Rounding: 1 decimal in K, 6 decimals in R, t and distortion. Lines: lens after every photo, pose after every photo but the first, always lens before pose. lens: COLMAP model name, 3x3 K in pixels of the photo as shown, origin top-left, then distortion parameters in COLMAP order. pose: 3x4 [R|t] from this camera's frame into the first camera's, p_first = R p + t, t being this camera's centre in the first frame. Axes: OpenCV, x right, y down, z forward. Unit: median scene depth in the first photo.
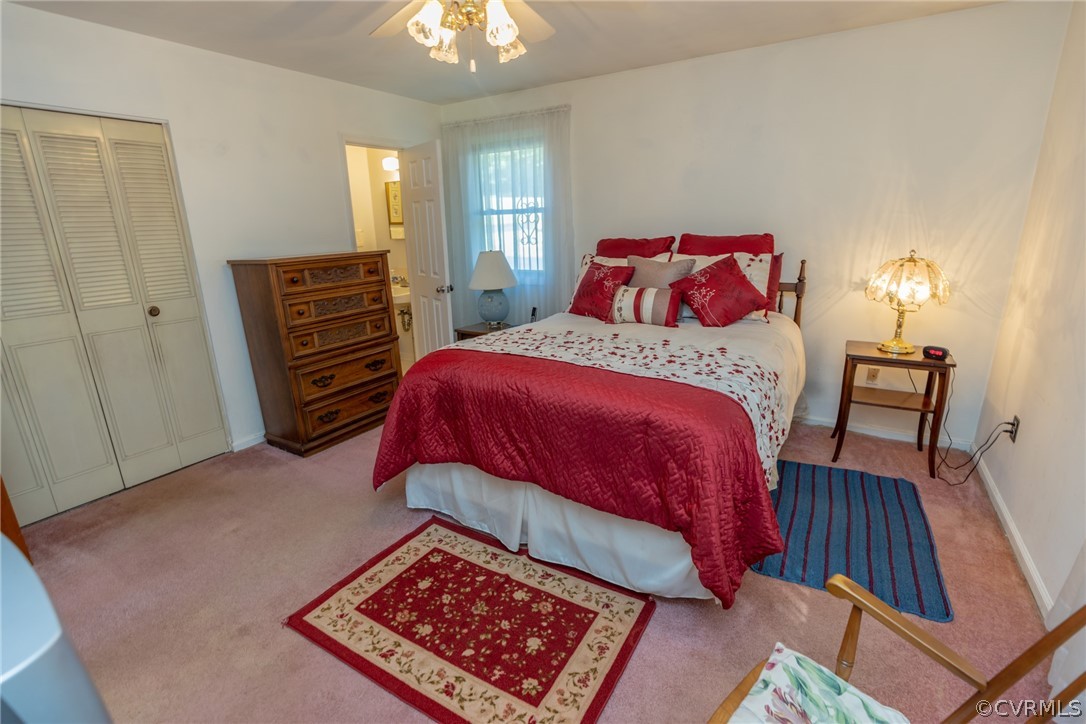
lens RADIAL K [[498.6, 0, 539.2], [0, 498.6, 367.8], [0, 0, 1]] dist [-0.025531, 0.002606]
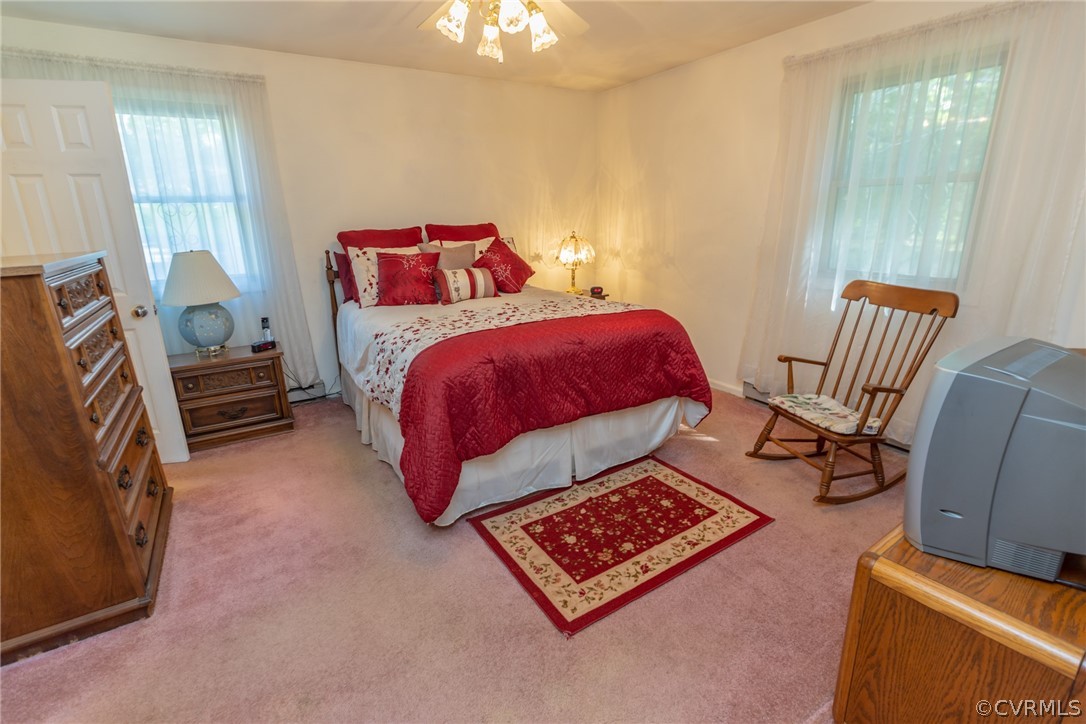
lens RADIAL K [[498.6, 0, 550.1], [0, 498.6, 359.5], [0, 0, 1]] dist [-0.025531, 0.002606]
pose [[0.427835, -0.231788, 0.873631, -1.127026], [0.255103, 0.958229, 0.129304, -0.086803], [-0.867110, 0.167545, 0.469094, 0.485040]]
